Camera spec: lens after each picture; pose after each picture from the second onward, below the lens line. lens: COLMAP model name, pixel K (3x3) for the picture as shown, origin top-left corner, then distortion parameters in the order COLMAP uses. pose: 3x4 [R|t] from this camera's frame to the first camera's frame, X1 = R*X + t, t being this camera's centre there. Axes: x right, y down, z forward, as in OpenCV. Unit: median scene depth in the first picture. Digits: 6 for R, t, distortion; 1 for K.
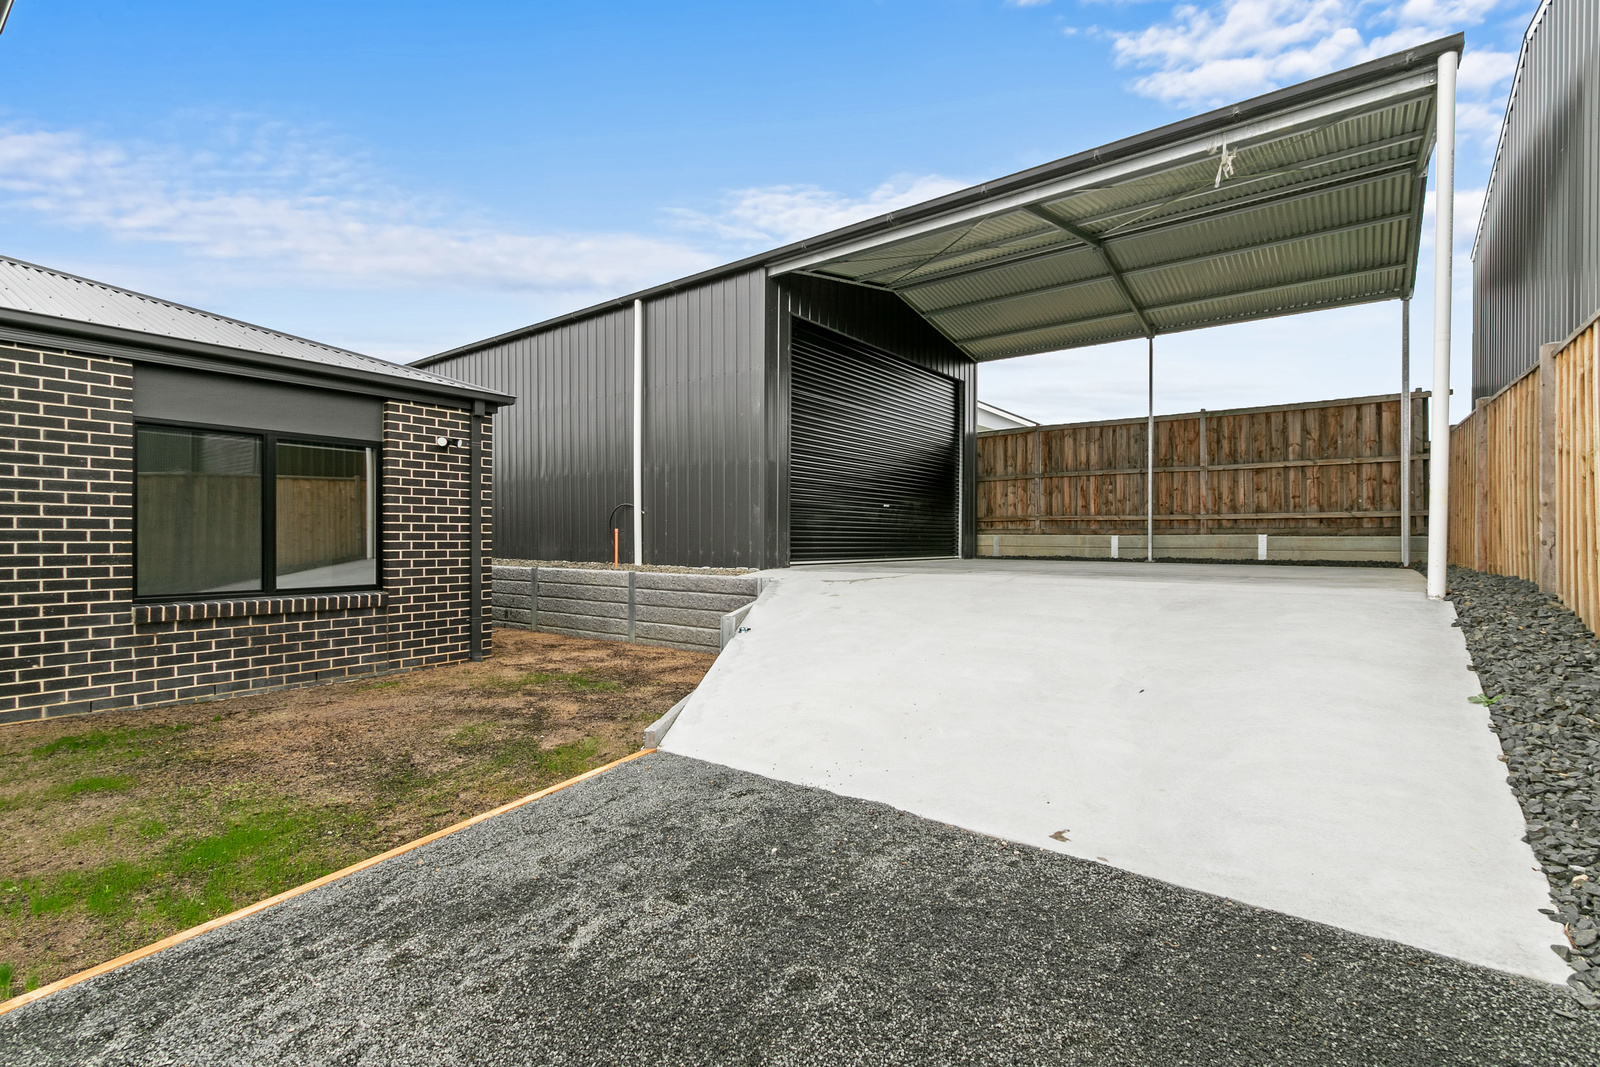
lens RADIAL K [[732.8, 0, 788.8], [0, 732.8, 538.7], [0, 0, 1]] dist [0.002659, 0.000669]
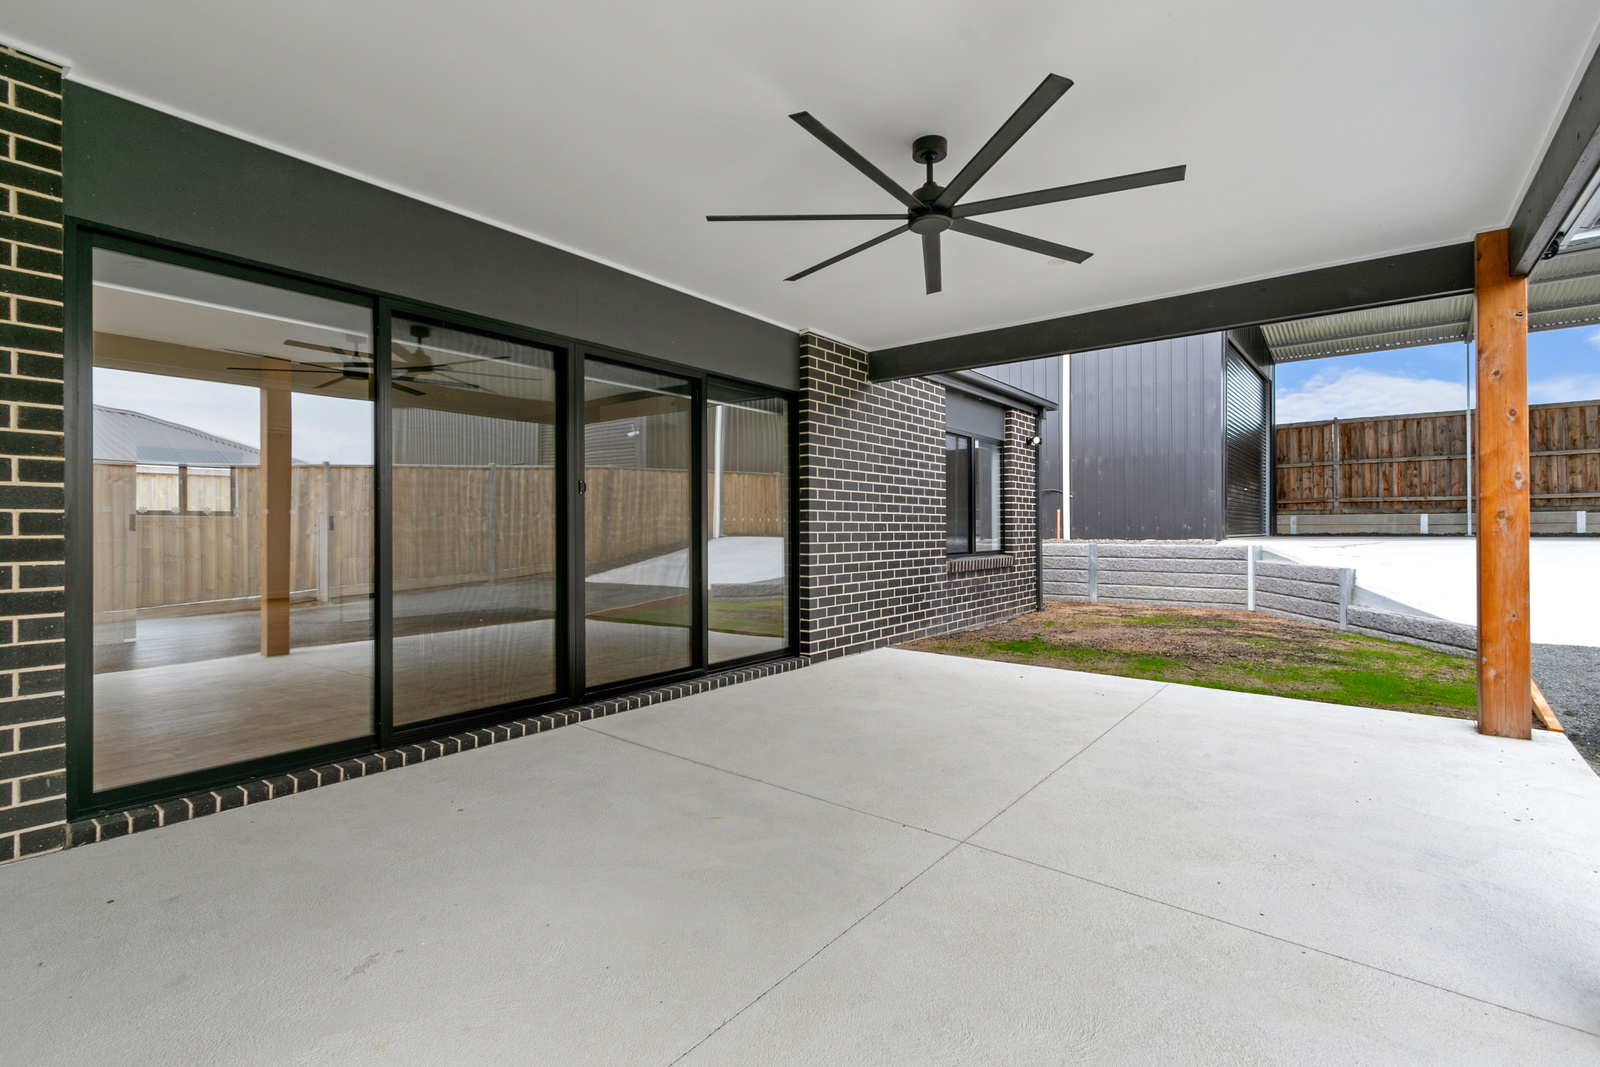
lens RADIAL K [[732.8, 0, 800.7], [0, 732.8, 526.4], [0, 0, 1]] dist [0.002659, 0.000669]
pose [[0.999583, -0.007070, -0.027984, -0.551653], [0.006953, 0.999967, -0.004260, 0.014463], [0.028013, 0.004064, 0.999599, -0.196250]]
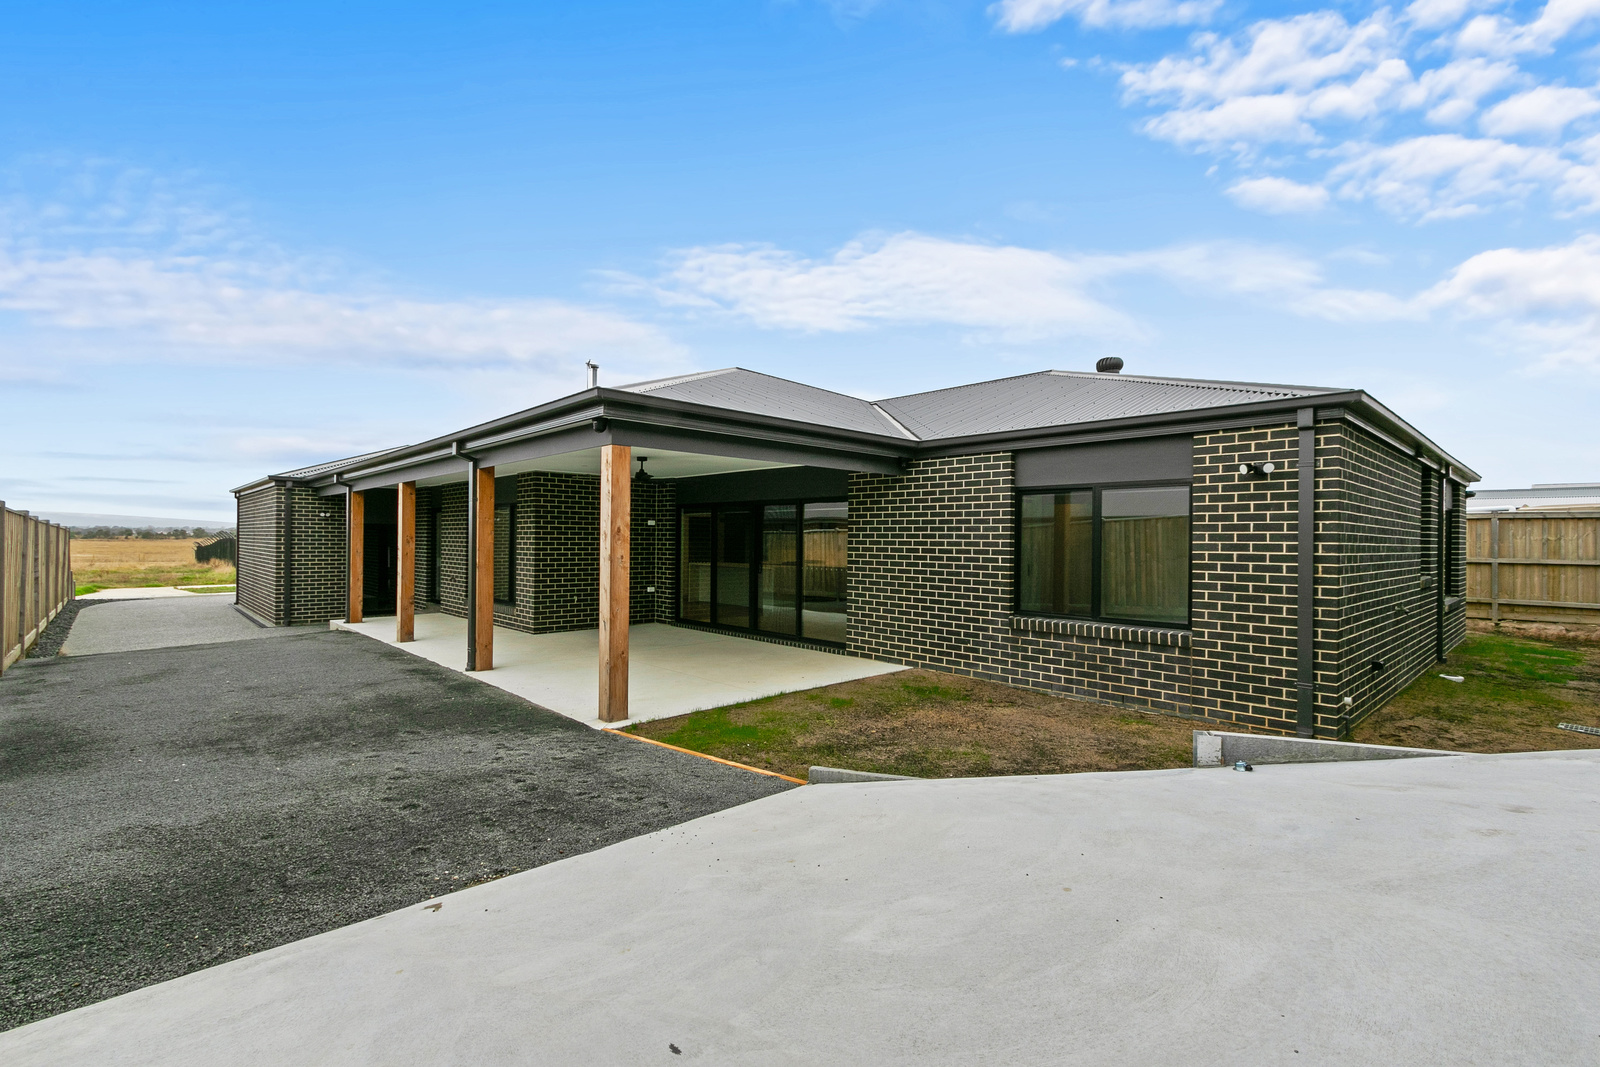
lens RADIAL K [[732.8, 0, 789.8], [0, 732.8, 536.3], [0, 0, 1]] dist [0.002659, 0.000669]
pose [[-0.191034, -0.010326, -0.981529, 0.320265], [-0.013274, 0.999880, -0.007935, -0.025696], [0.981494, 0.011513, -0.191148, 0.421554]]
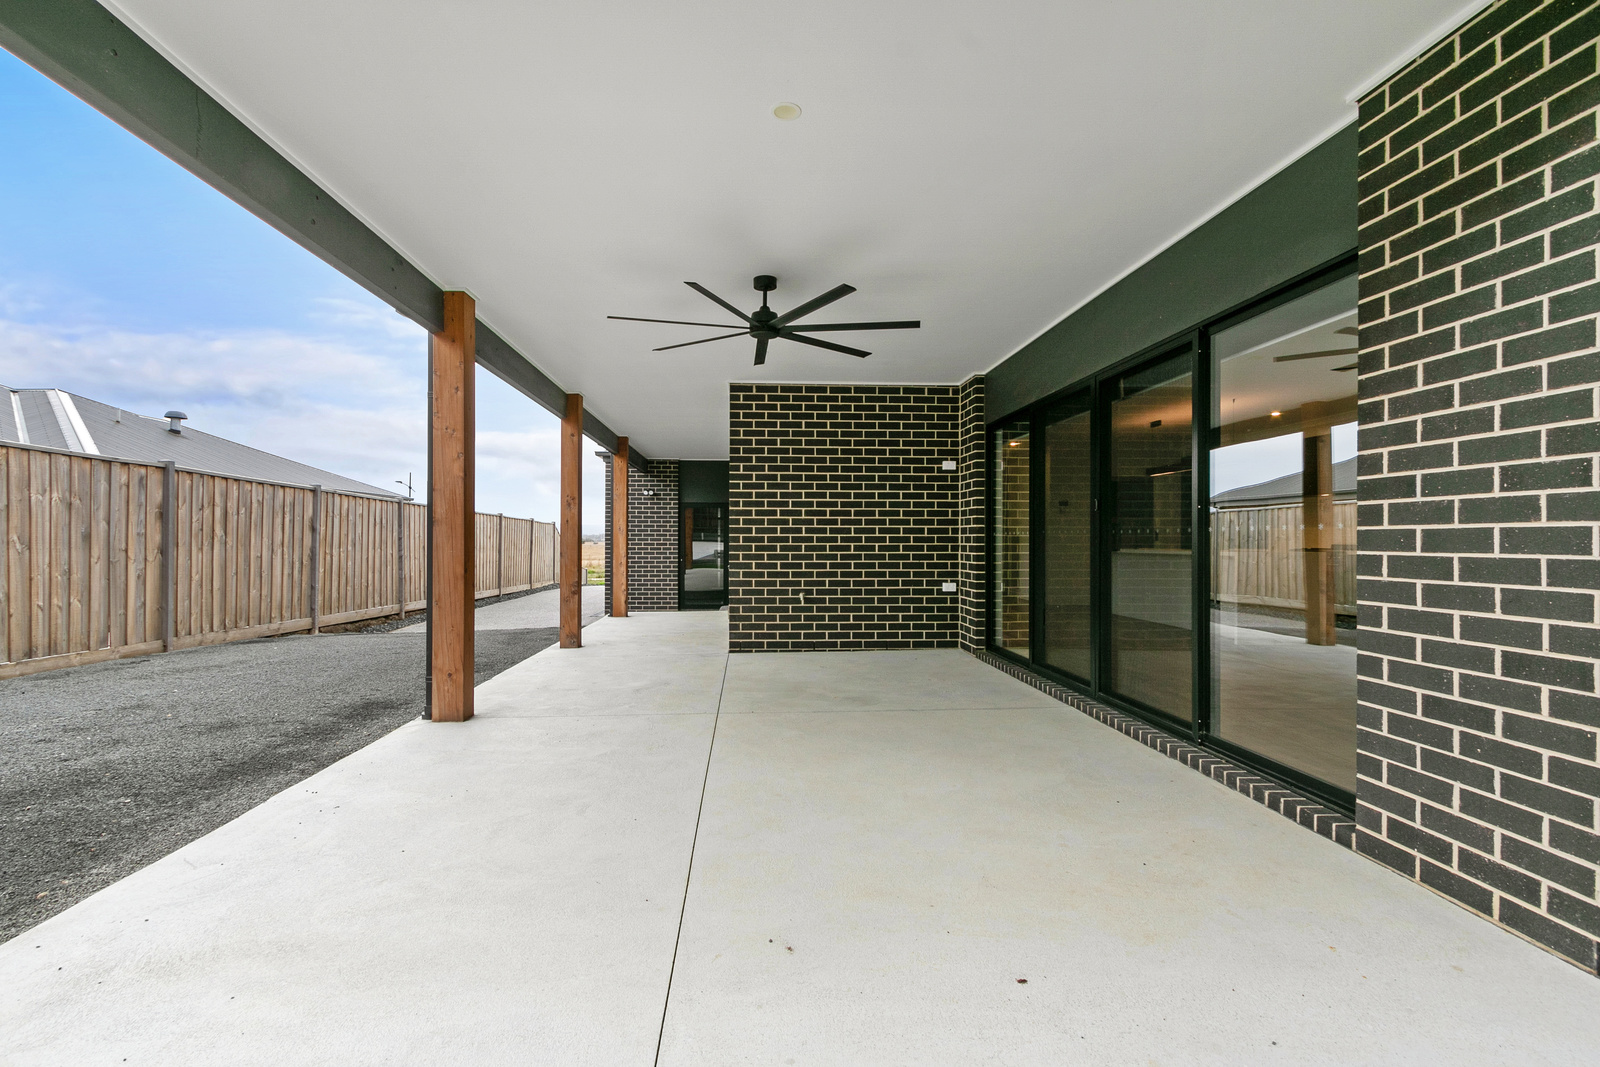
lens RADIAL K [[732.8, 0, 792.1], [0, 732.8, 536.4], [0, 0, 1]] dist [0.002659, 0.000669]
pose [[-0.768087, -0.009798, -0.640270, -0.276110], [-0.006982, 0.999952, -0.006927, 0.014426], [0.640307, -0.000850, -0.768118, 0.384899]]
